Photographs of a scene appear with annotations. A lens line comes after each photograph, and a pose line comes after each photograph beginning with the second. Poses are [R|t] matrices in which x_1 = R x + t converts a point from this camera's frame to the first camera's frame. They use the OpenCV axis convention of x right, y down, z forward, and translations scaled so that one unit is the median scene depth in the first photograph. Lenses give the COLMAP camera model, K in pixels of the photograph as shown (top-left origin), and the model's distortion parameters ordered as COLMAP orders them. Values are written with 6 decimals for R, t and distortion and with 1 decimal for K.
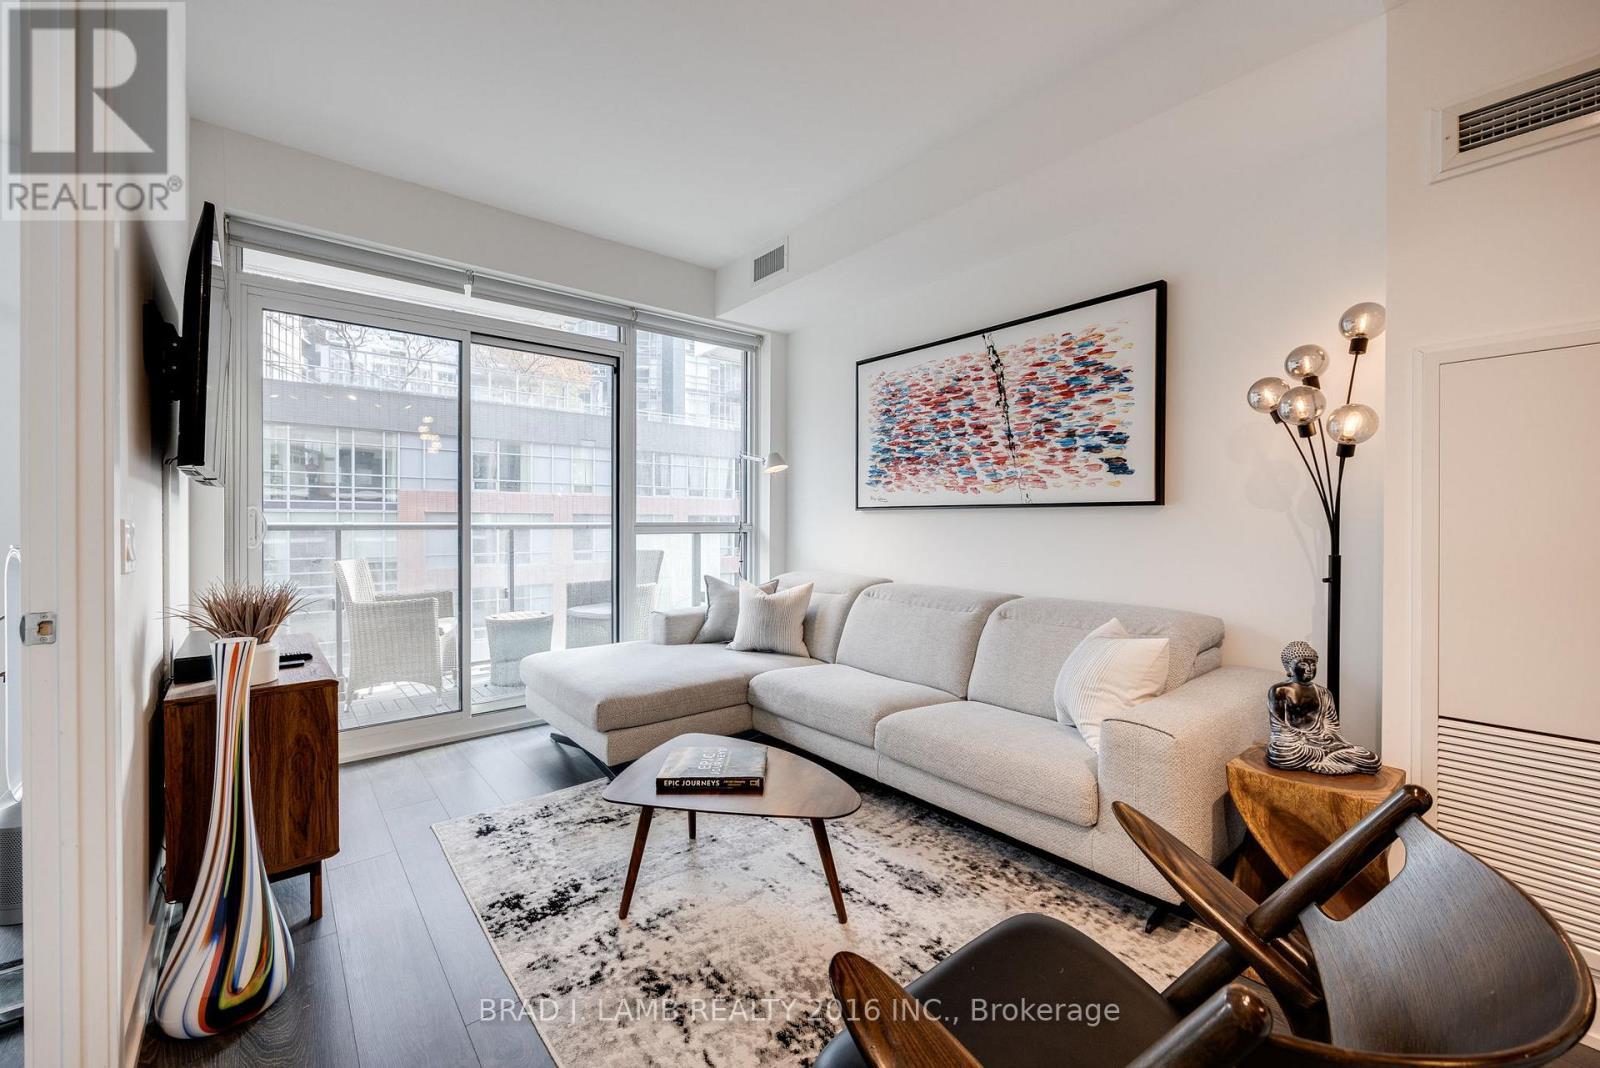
lens RADIAL K [[638.5, 0, 804.6], [0, 638.5, 528.3], [0, 0, 1]] dist [-0.002601, 0.000152]
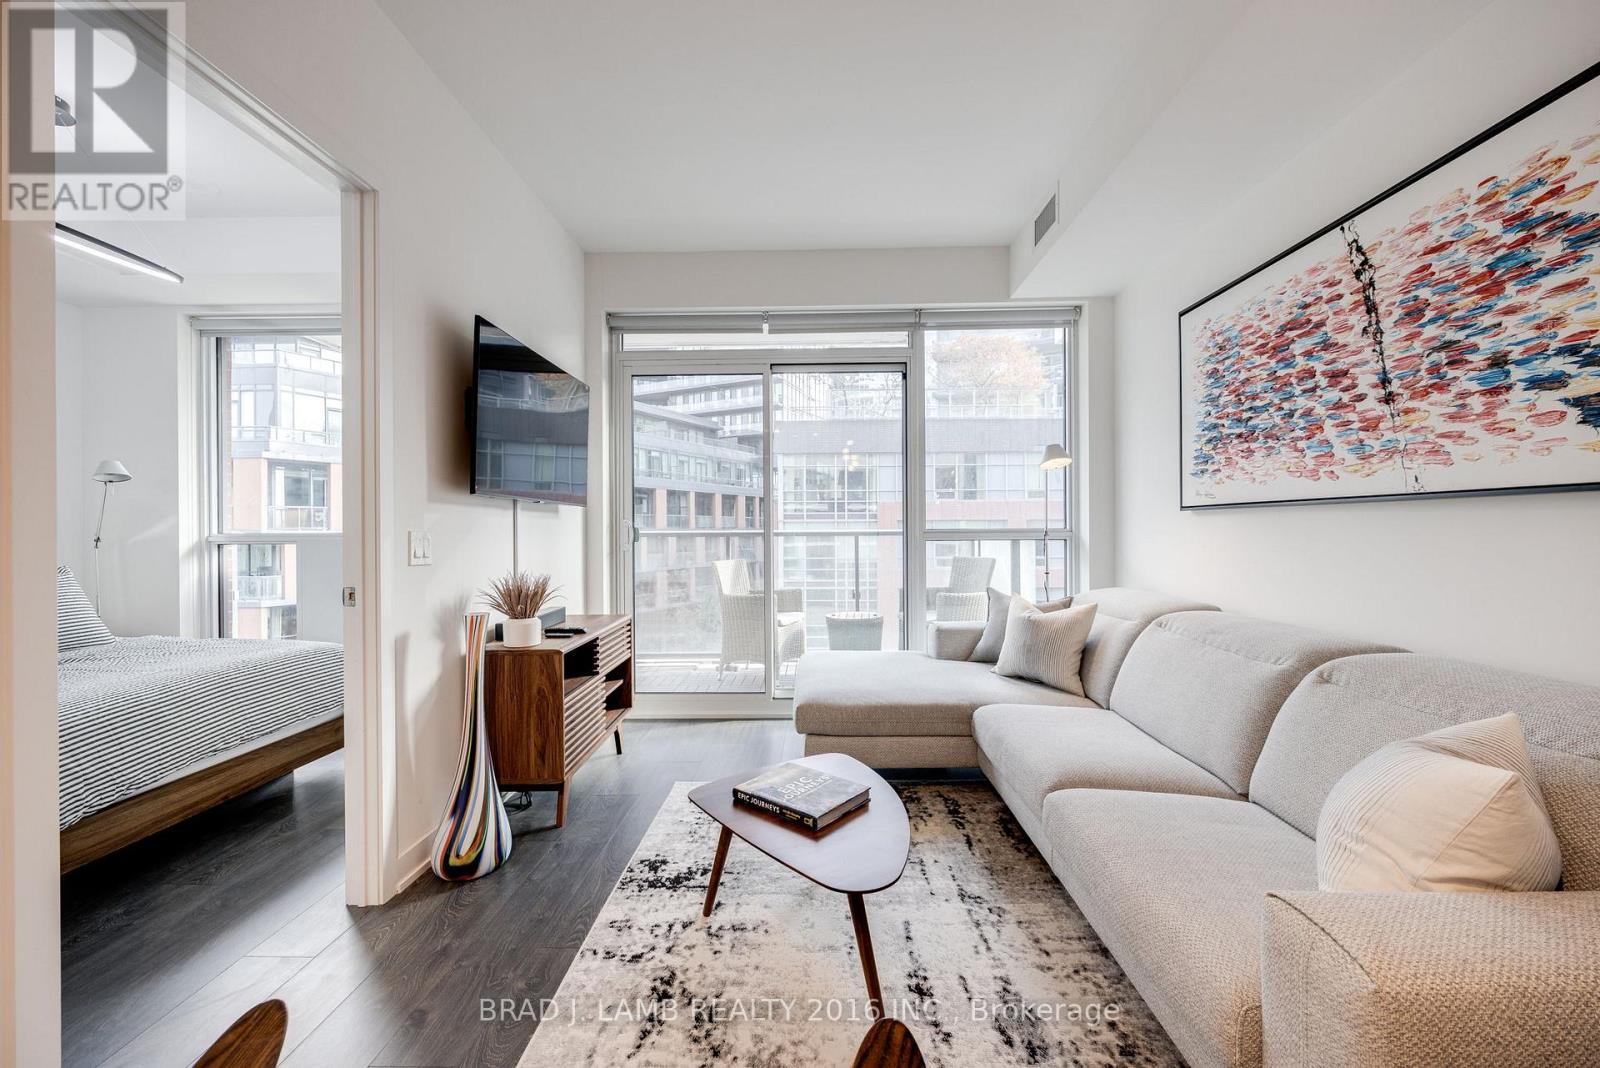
lens RADIAL K [[638.5, 0, 808.8], [0, 638.5, 529.8], [0, 0, 1]] dist [-0.002601, 0.000152]
pose [[0.756238, -0.006038, -0.654269, 0.309808], [0.001653, 0.999972, -0.007318, -0.001511], [0.654295, 0.004453, 0.756227, 0.197283]]
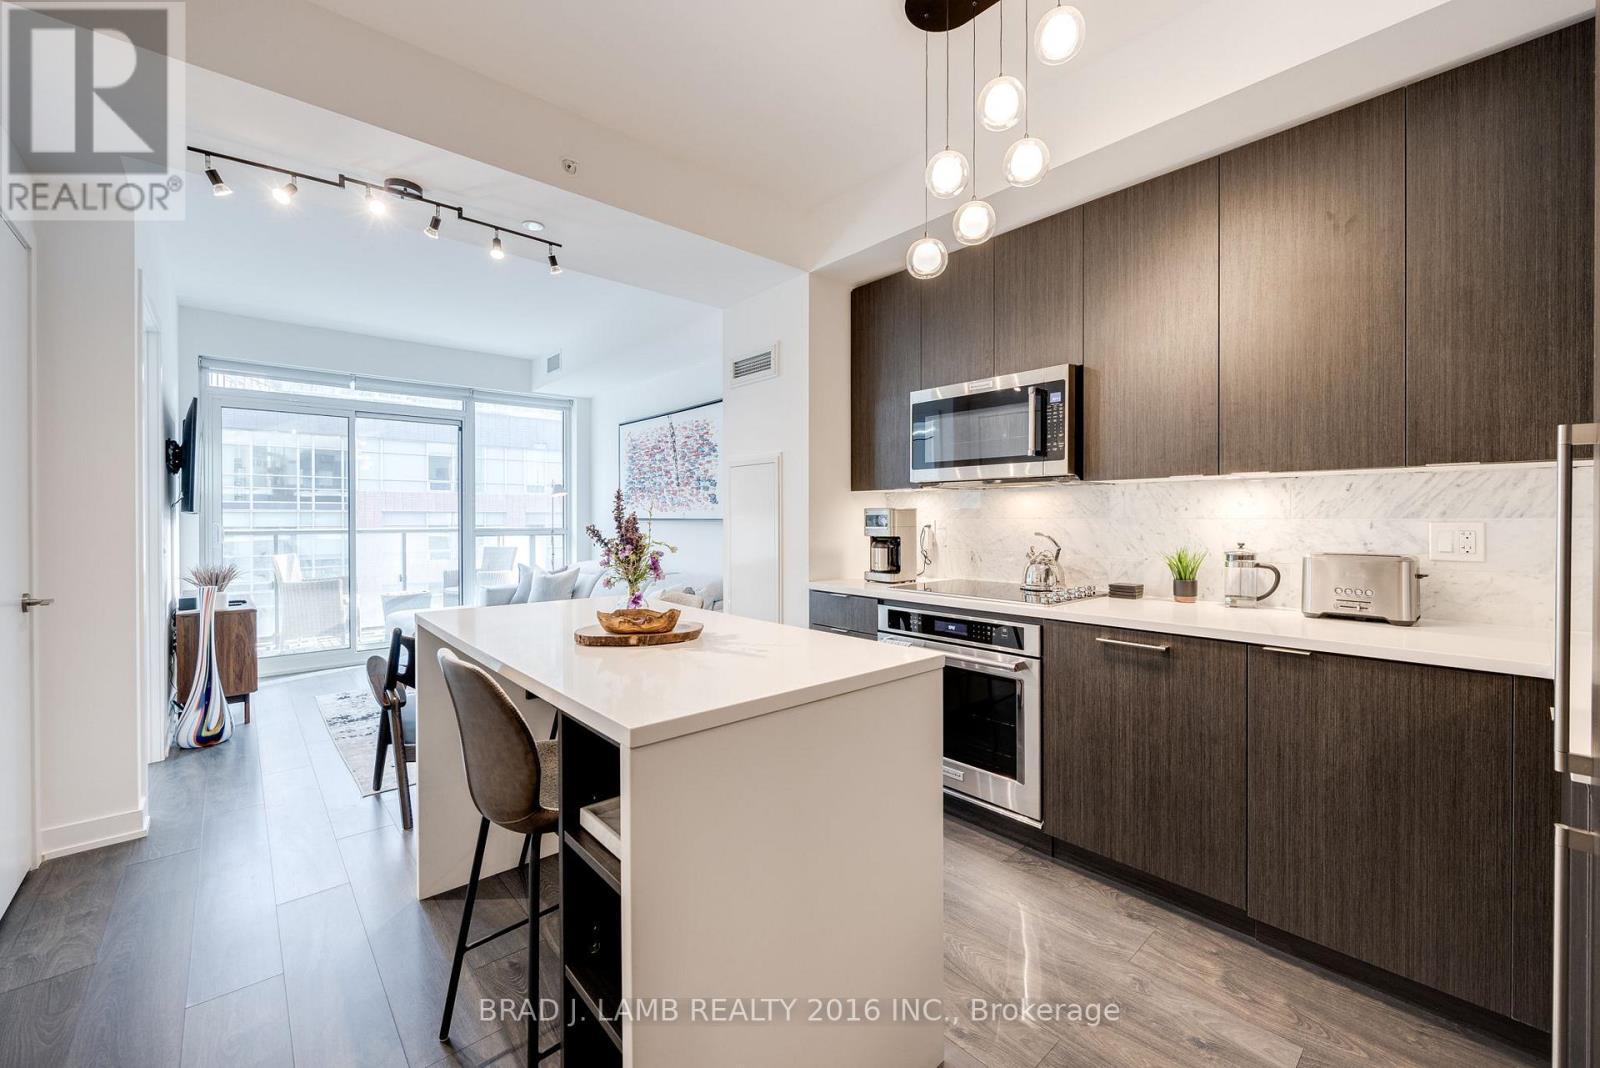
lens RADIAL K [[638.5, 0, 799.3], [0, 638.5, 523.4], [0, 0, 1]] dist [-0.002601, 0.000152]
pose [[0.999659, -0.003890, 0.025821, 0.610774], [0.003876, 0.999992, 0.000591, -0.026236], [-0.025823, -0.000491, 0.999666, -0.699670]]
